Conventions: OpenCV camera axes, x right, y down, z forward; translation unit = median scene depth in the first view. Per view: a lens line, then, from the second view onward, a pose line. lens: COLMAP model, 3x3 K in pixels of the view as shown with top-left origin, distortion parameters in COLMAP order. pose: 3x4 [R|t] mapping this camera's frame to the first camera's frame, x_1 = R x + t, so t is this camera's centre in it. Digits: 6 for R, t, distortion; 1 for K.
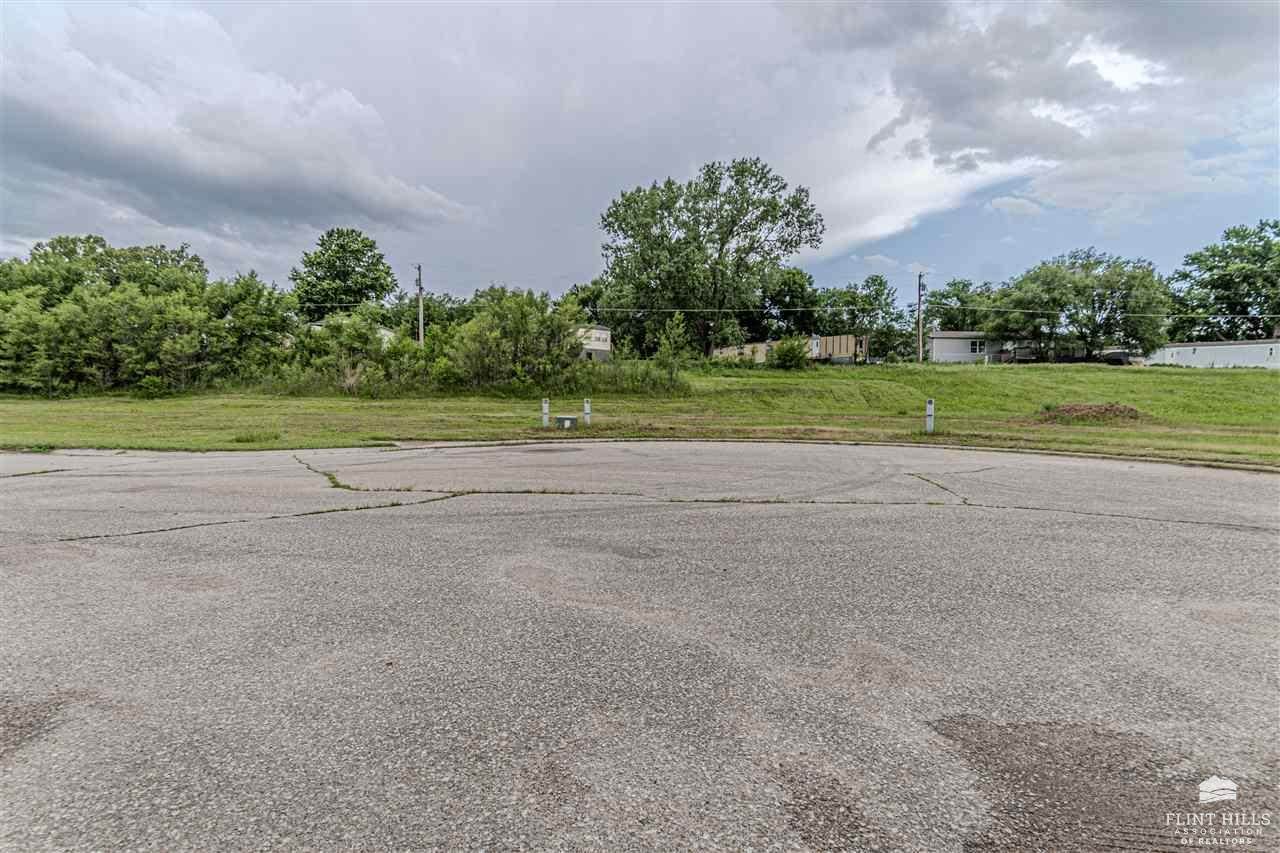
lens RADIAL K [[556.4, 0, 641.8], [0, 556.4, 425.8], [0, 0, 1]] dist [-0.001163, 0.006420]
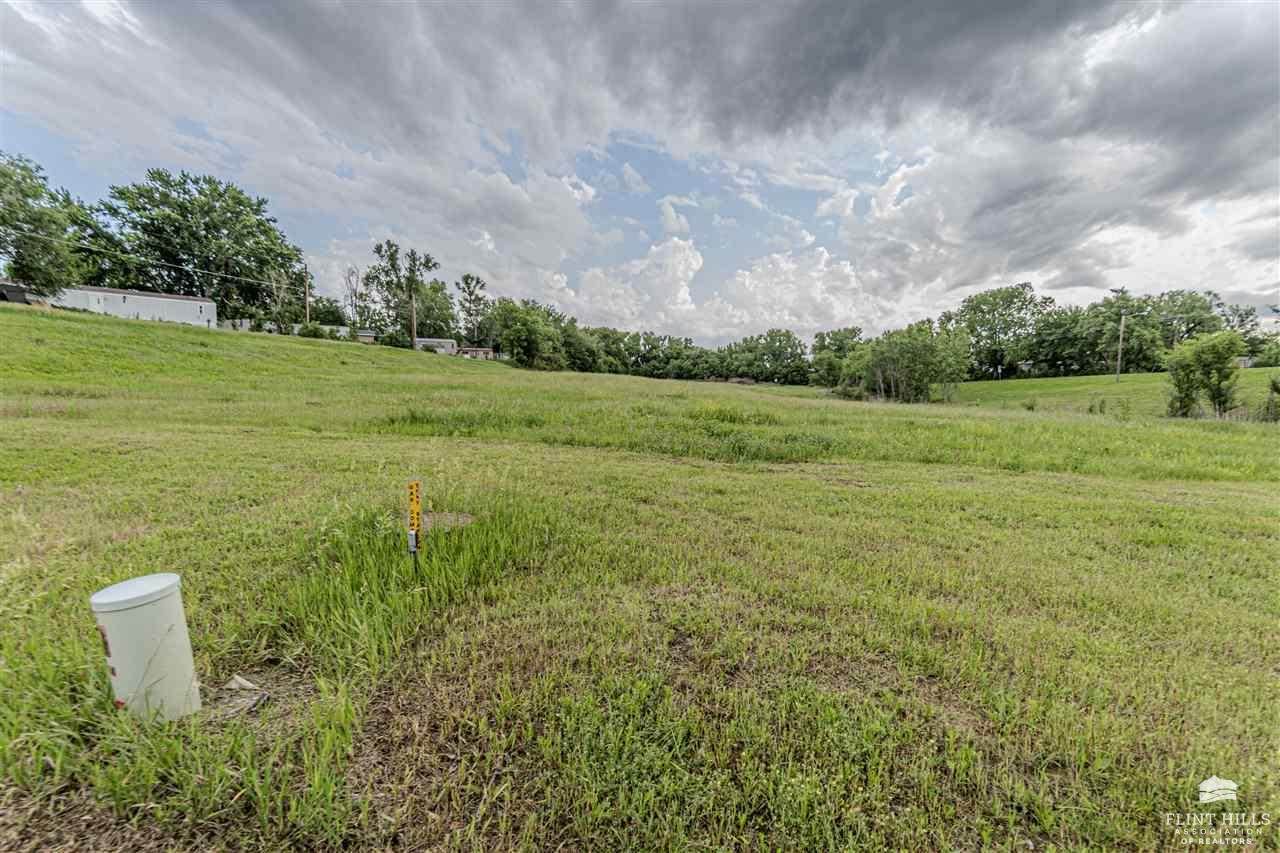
lens RADIAL K [[538.9, 0, 639.6], [0, 538.9, 436.7], [0, 0, 1]] dist [-0.000718, 0.000195]
pose [[0.117782, -0.113825, 0.986494, 0.250284], [0.016381, 0.993497, 0.112677, -0.004330], [-0.992904, 0.002889, 0.118880, 0.121215]]
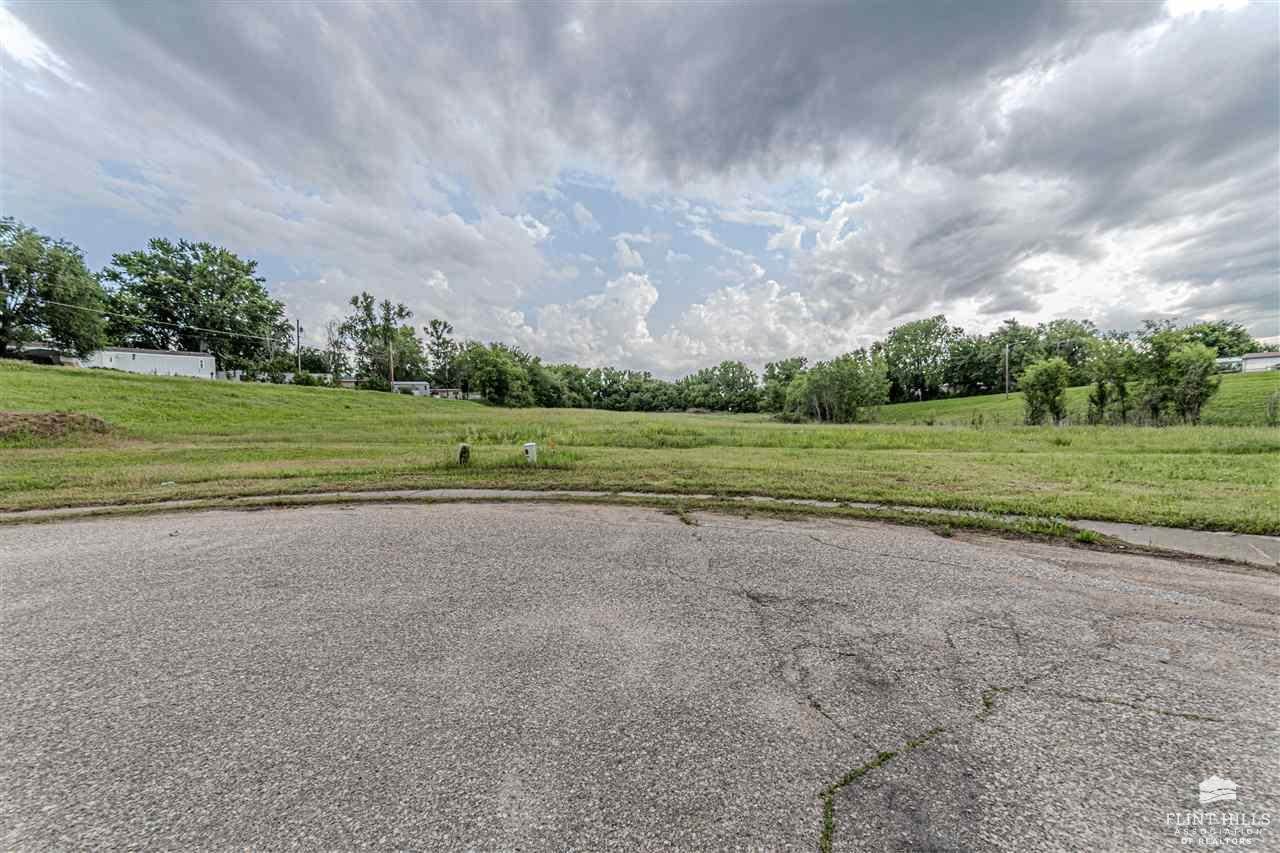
lens RADIAL K [[556.4, 0, 641.8], [0, 556.4, 425.8], [0, 0, 1]] dist [-0.001163, 0.006420]
pose [[0.042657, -0.035325, 0.998465, 0.080123], [0.053014, 0.998047, 0.033045, -0.003234], [-0.997682, 0.051523, 0.044446, 0.110738]]
